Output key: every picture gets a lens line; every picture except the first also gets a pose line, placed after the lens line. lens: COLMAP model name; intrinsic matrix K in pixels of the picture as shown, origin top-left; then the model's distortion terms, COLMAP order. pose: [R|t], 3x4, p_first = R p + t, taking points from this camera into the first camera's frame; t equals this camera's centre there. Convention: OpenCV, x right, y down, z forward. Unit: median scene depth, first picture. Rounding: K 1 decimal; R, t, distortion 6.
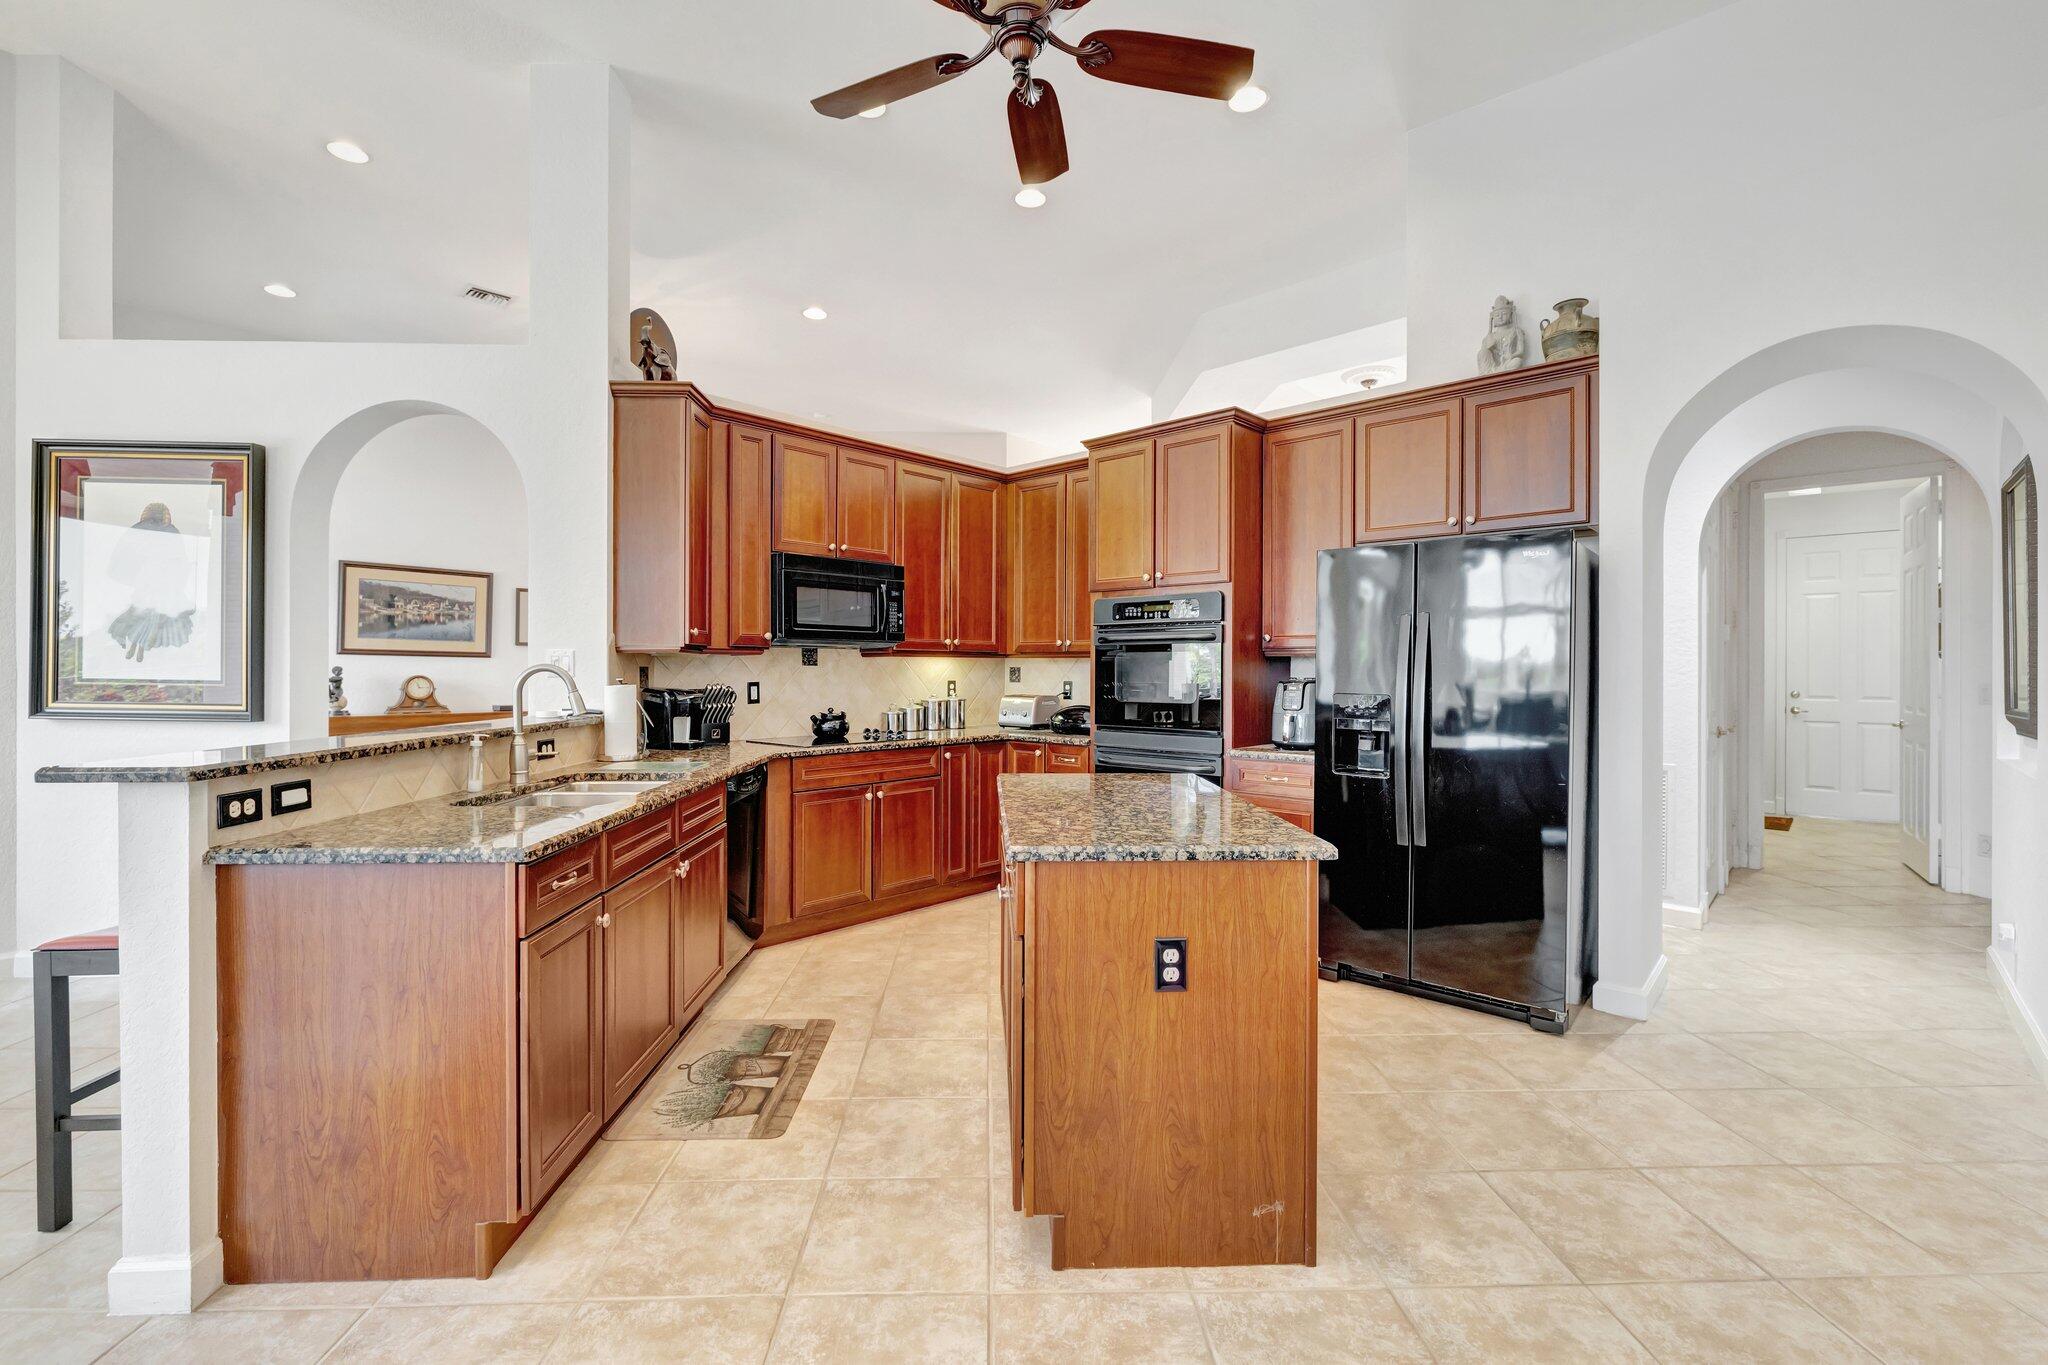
lens RADIAL K [[882.9, 0, 1013.6], [0, 882.9, 670.3], [0, 0, 1]] dist [-0.005653, 0.002097]
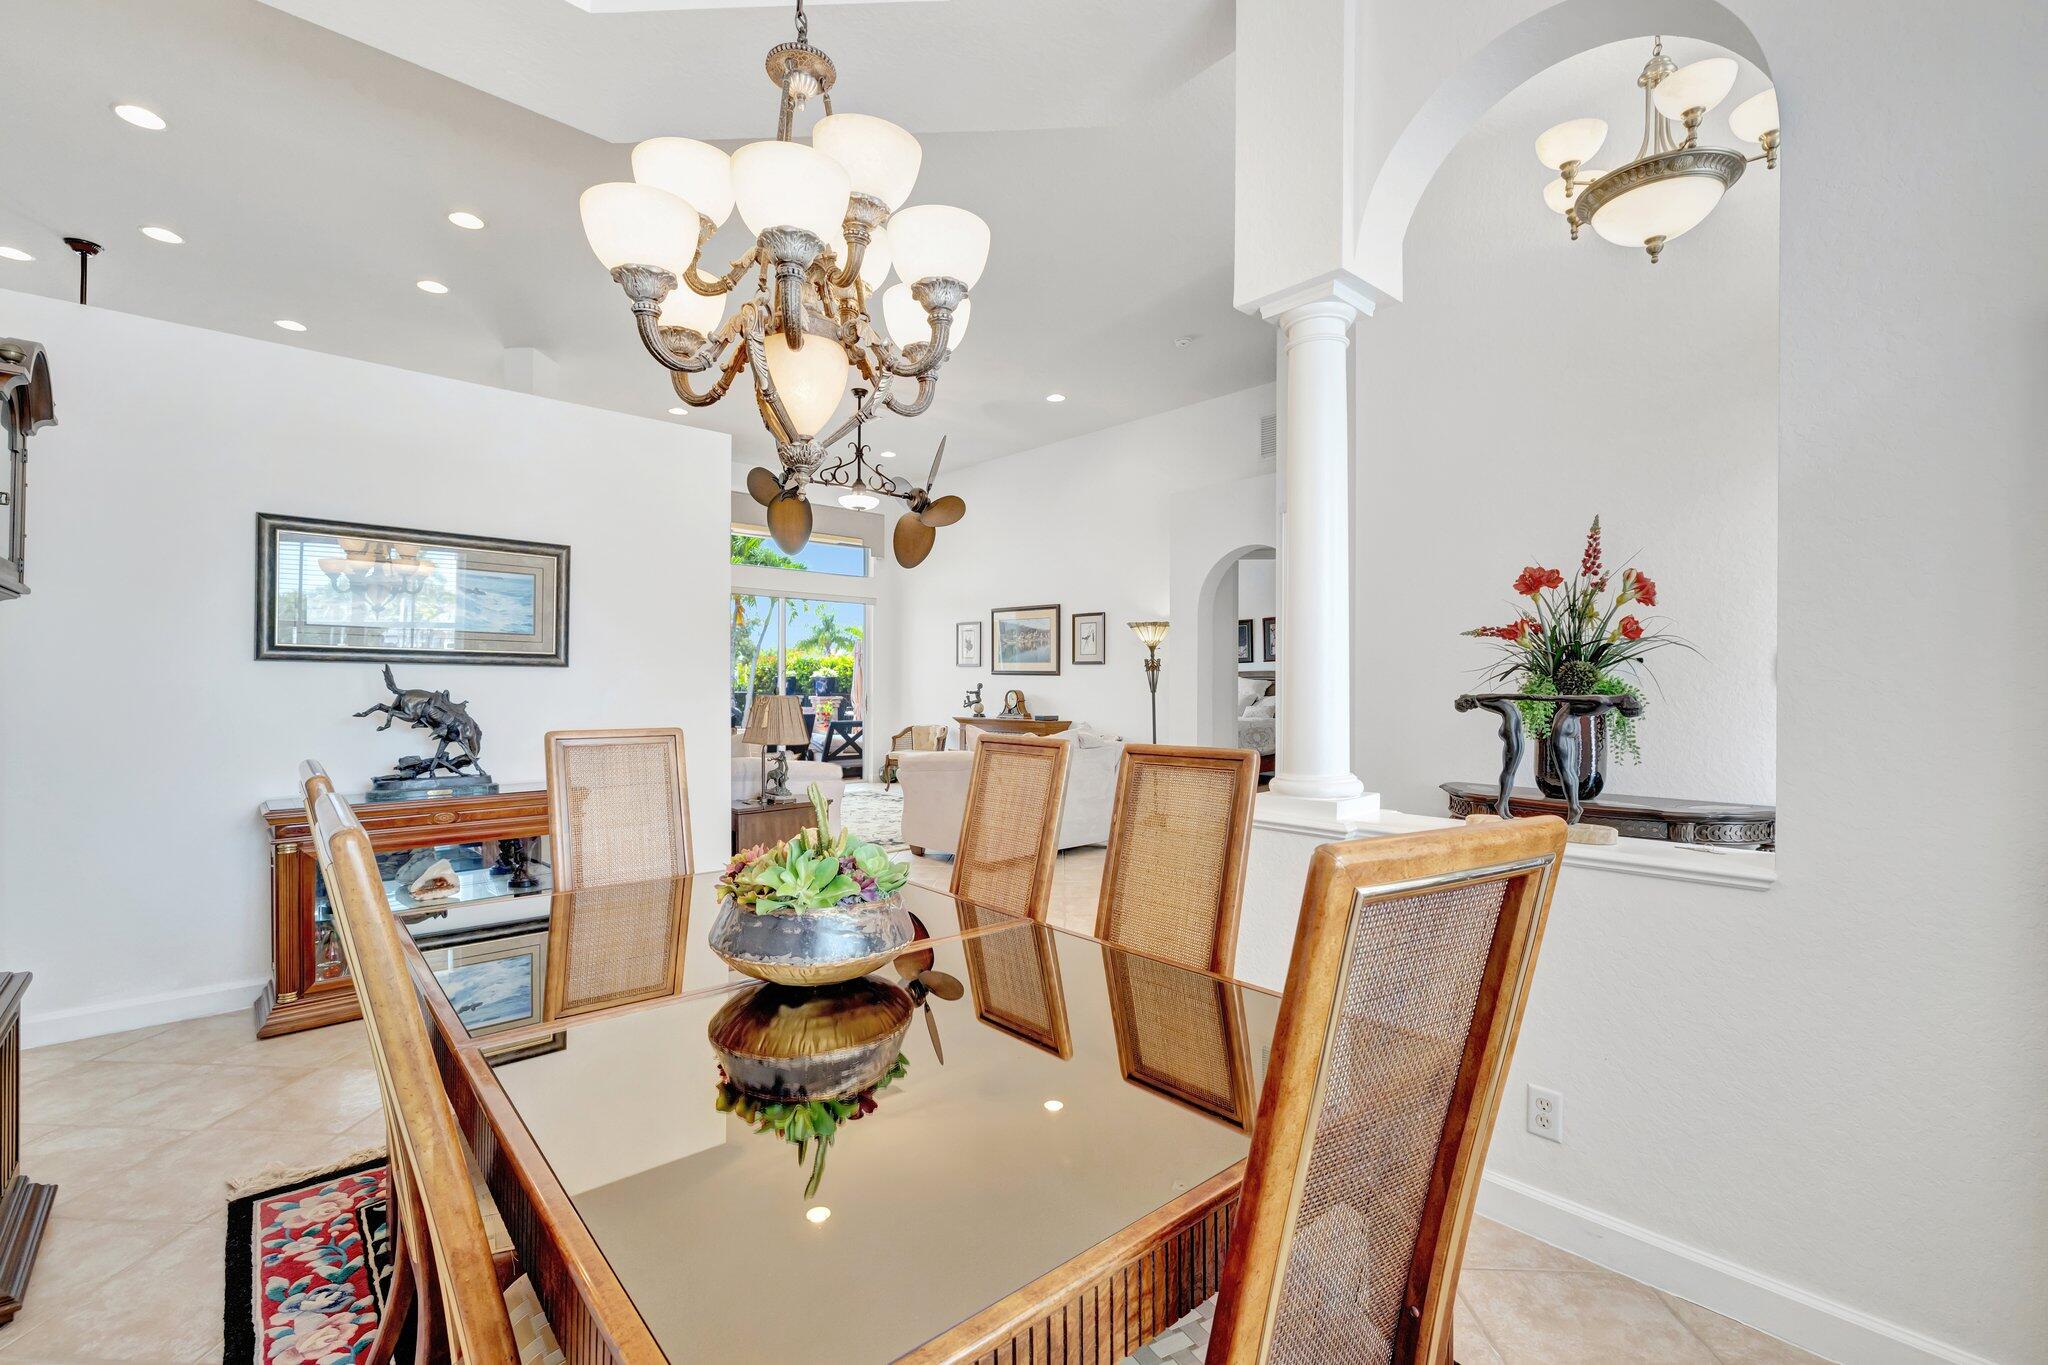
lens RADIAL K [[882.9, 0, 1035.7], [0, 882.9, 682.9], [0, 0, 1]] dist [-0.005653, 0.002097]
pose [[-0.067802, -0.001420, -0.997698, 1.029615], [-0.001375, 0.999998, -0.001330, -0.004669], [0.997698, 0.001282, -0.067804, 1.802110]]
